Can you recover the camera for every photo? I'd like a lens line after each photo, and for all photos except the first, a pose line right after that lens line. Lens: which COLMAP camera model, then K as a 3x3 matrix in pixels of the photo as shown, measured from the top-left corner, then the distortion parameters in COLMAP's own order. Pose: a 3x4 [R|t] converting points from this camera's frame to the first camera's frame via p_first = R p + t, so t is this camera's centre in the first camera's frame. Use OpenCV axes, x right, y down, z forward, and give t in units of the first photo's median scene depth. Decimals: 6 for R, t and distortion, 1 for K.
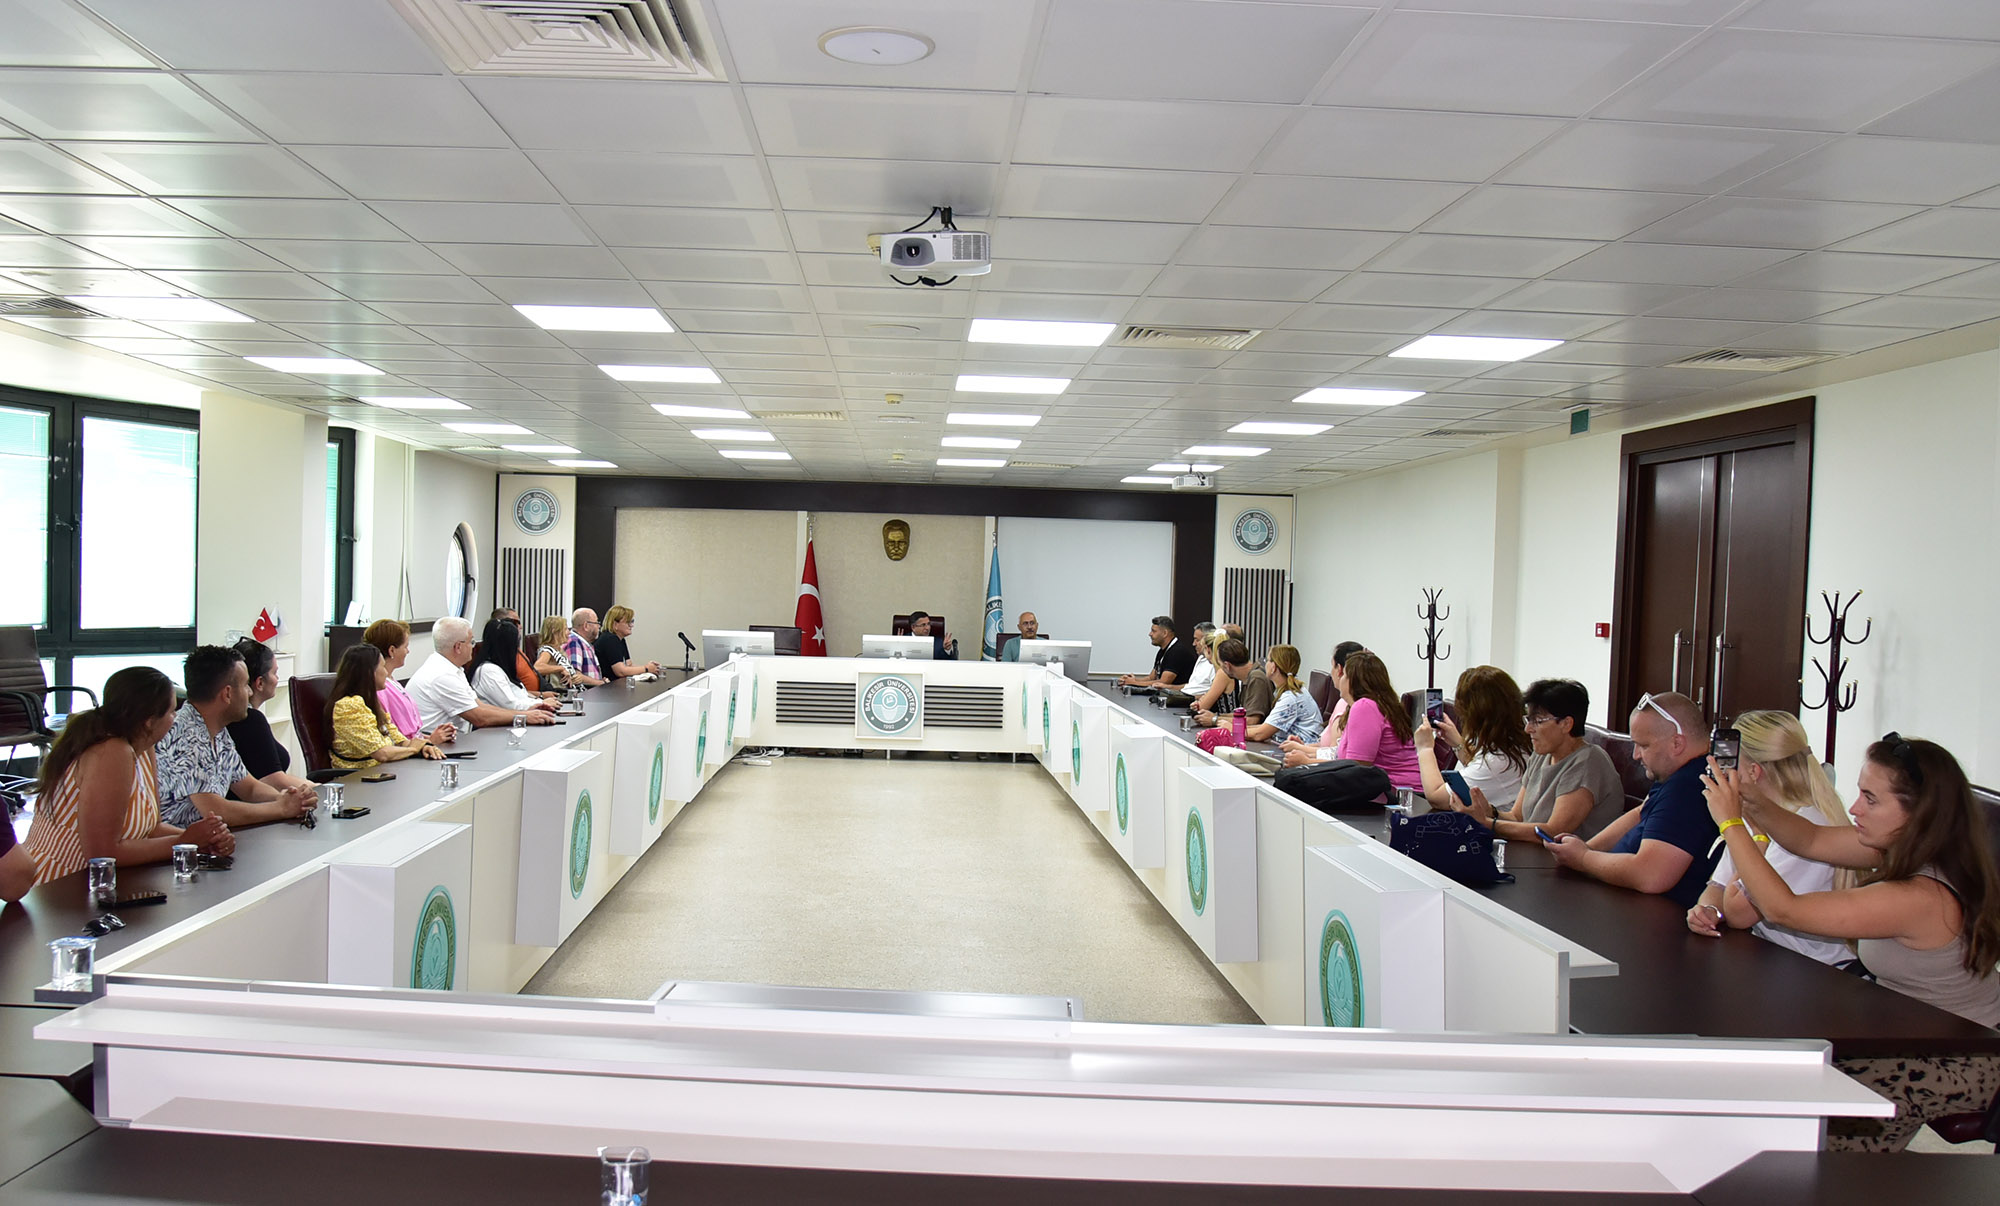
lens RADIAL K [[1434.6, 0, 1000.0], [0, 1434.6, 603.0], [0, 0, 1]] dist [-0.002211, -0.000333]
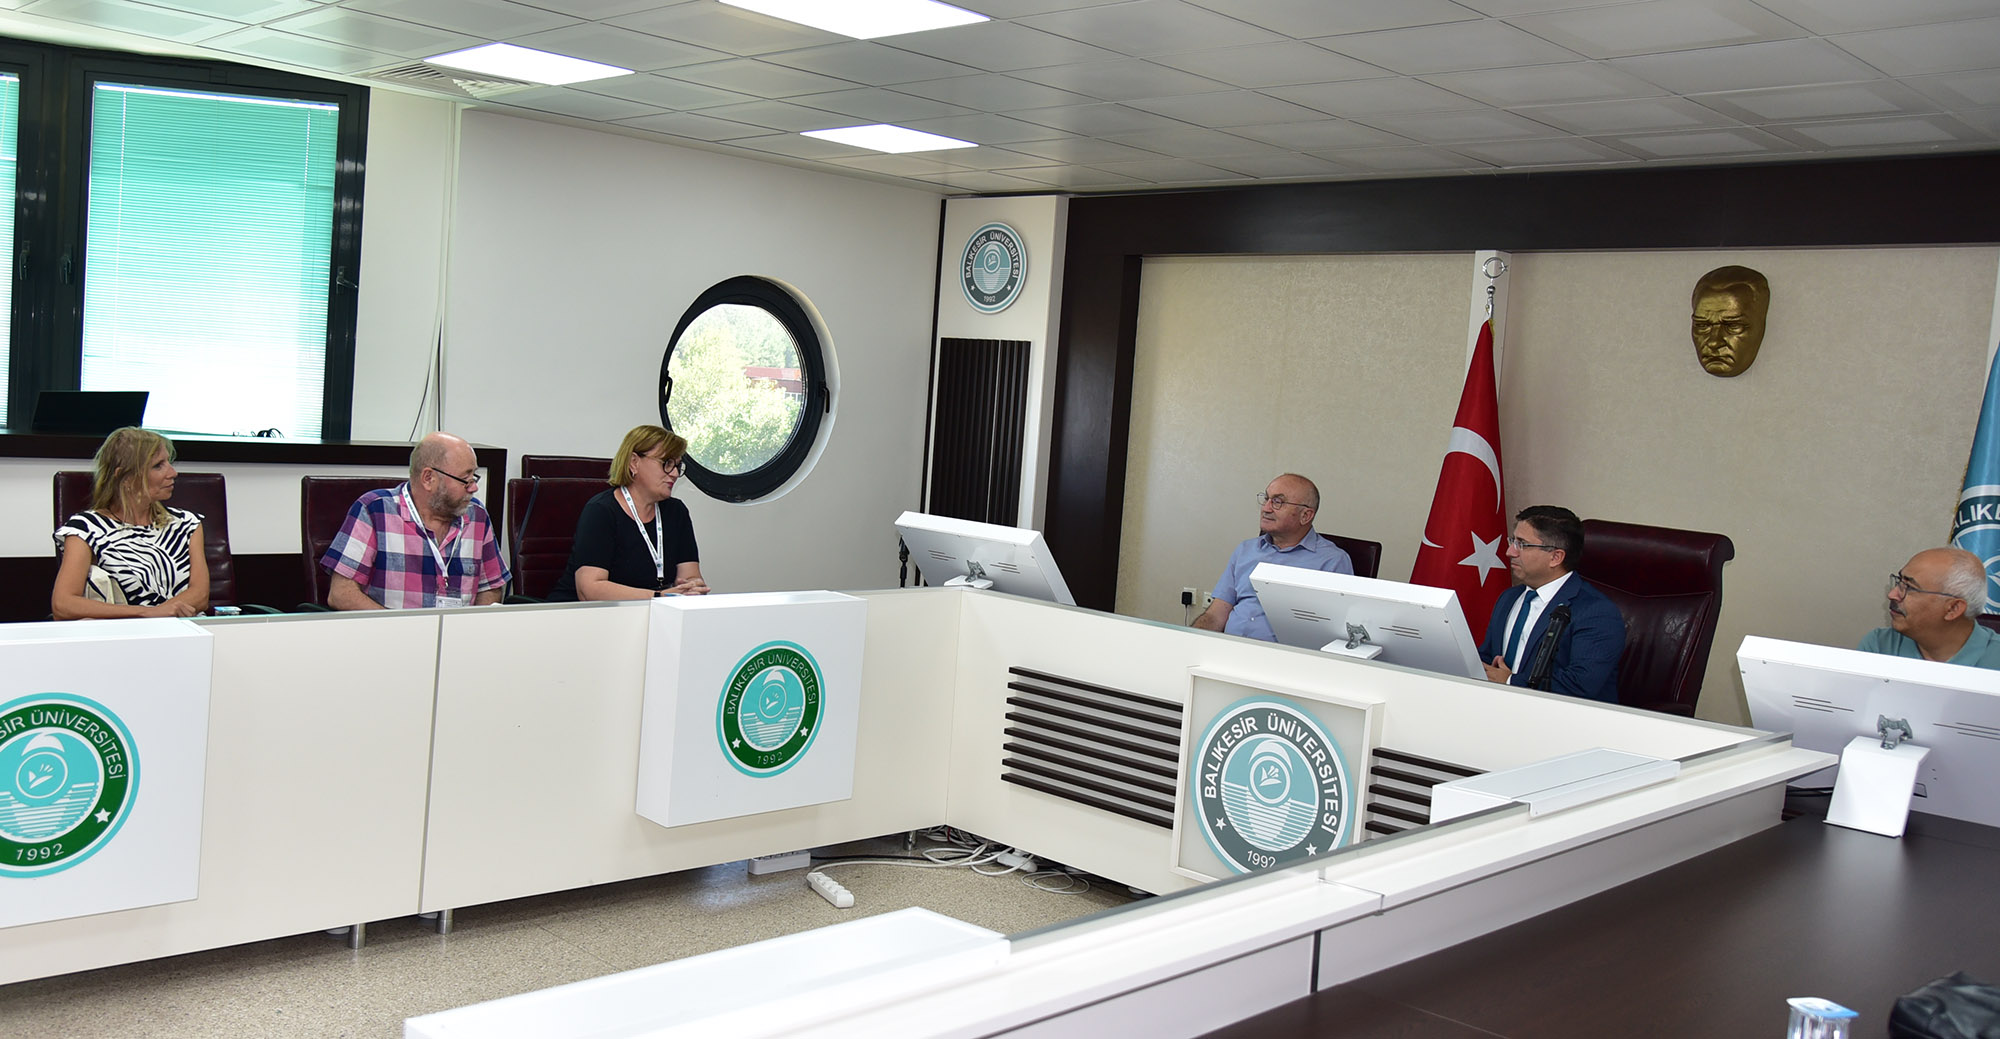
lens RADIAL K [[1696.2, 0, 912.5], [0, 1696.2, 524.6], [0, 0, 1]] dist [-0.084189, 0.170219]
pose [[0.650255, 0.078438, -0.755656, 0.133360], [-0.063071, 0.996796, 0.049195, -0.000274], [0.757093, 0.015671, 0.653119, 0.639716]]
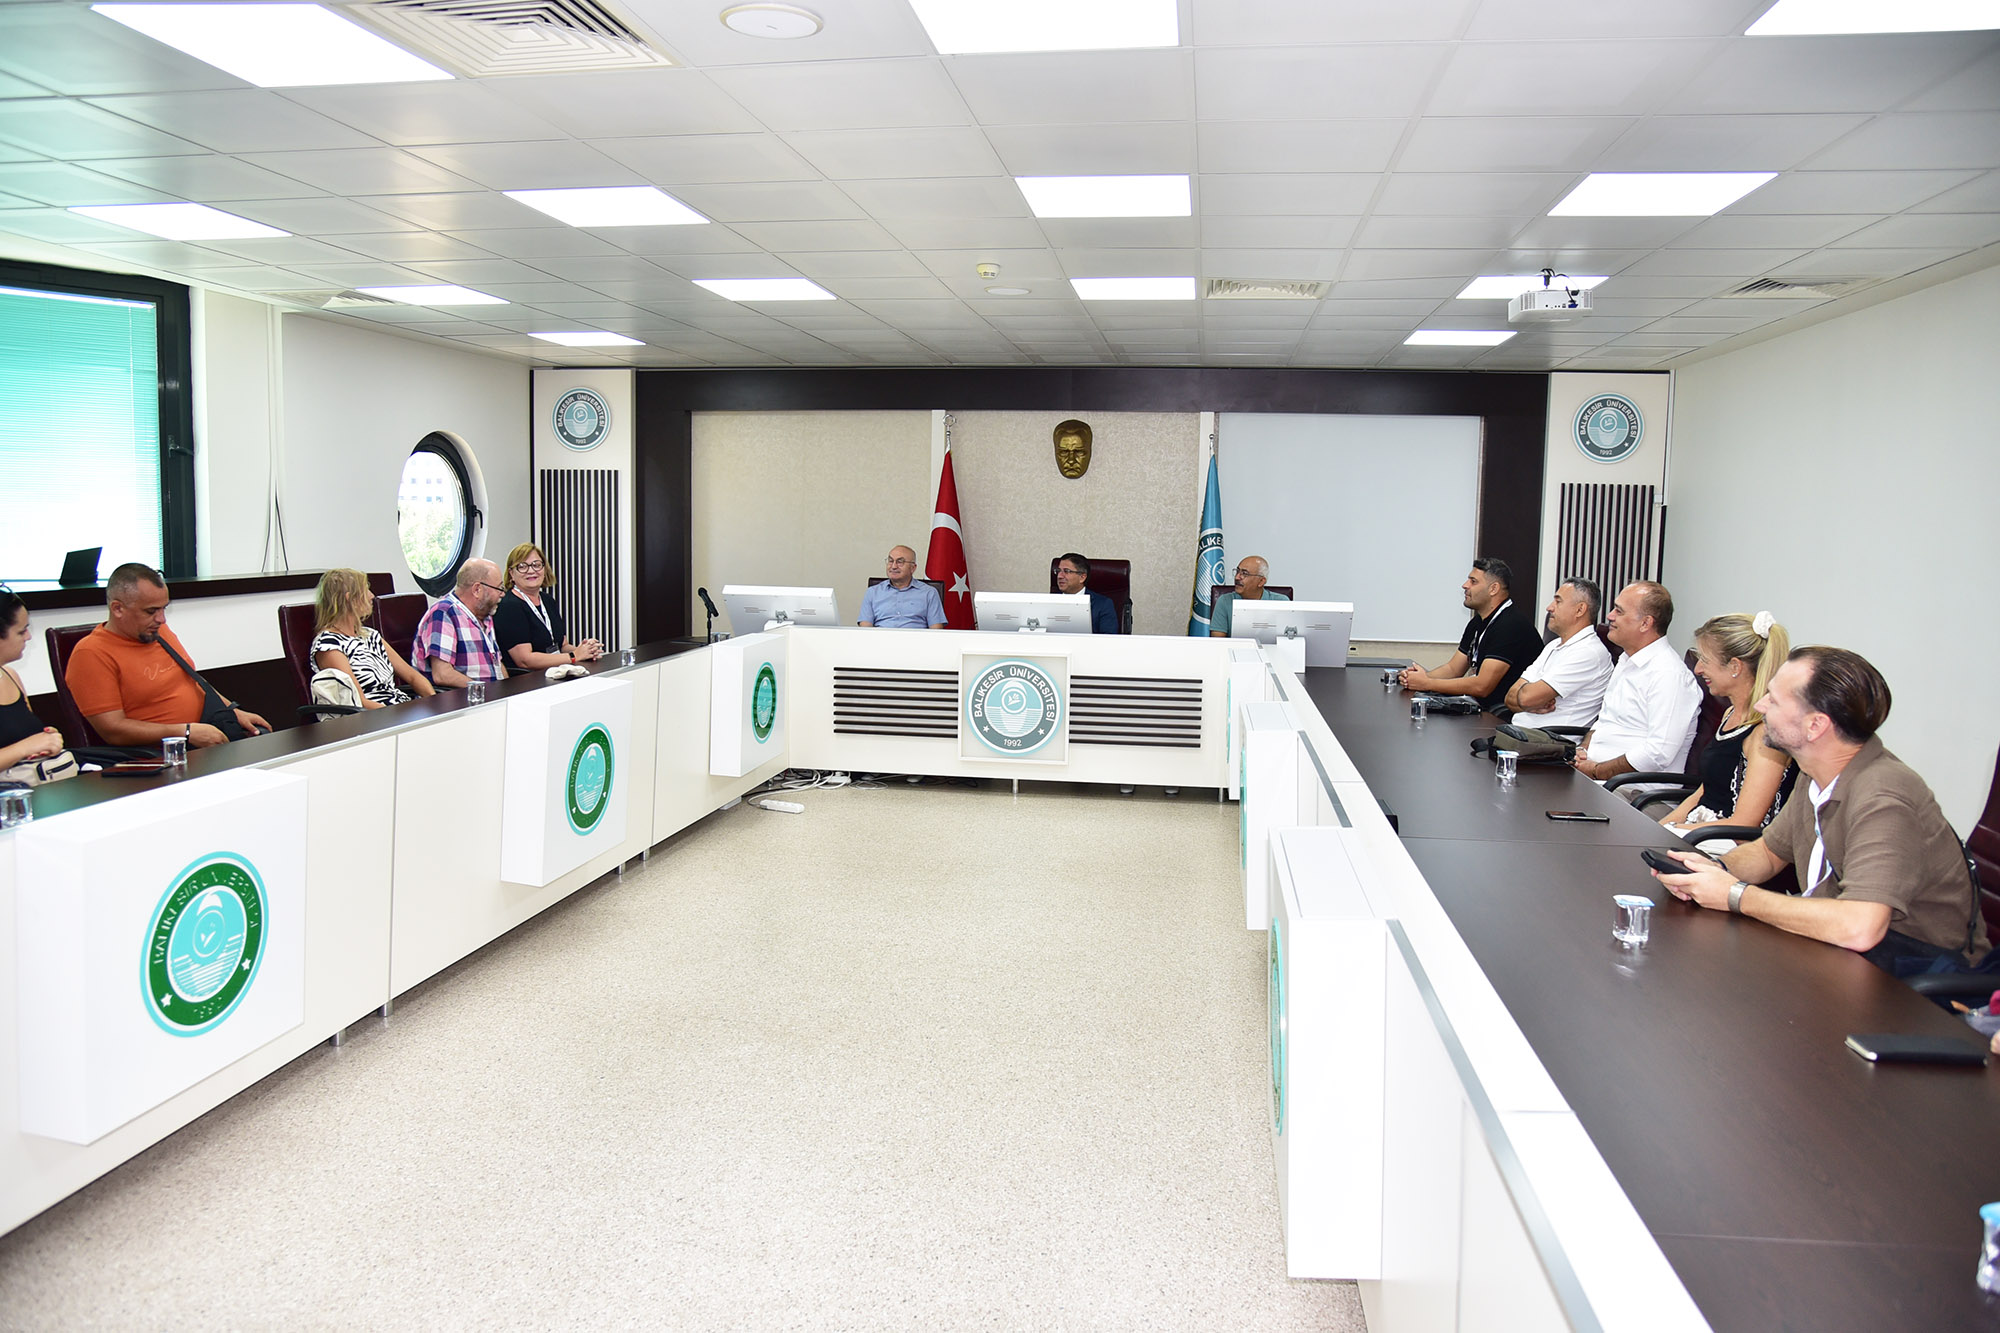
lens RADIAL K [[1362.3, 0, 1000.0], [0, 1362.3, 666.5], [0, 0, 1]] dist [-0.051392, 0.000056]
pose [[0.976738, 0.013711, -0.214000, 0.037955], [0.005490, 0.996028, 0.088876, 0.001814], [0.214368, -0.087984, 0.972782, 0.397484]]
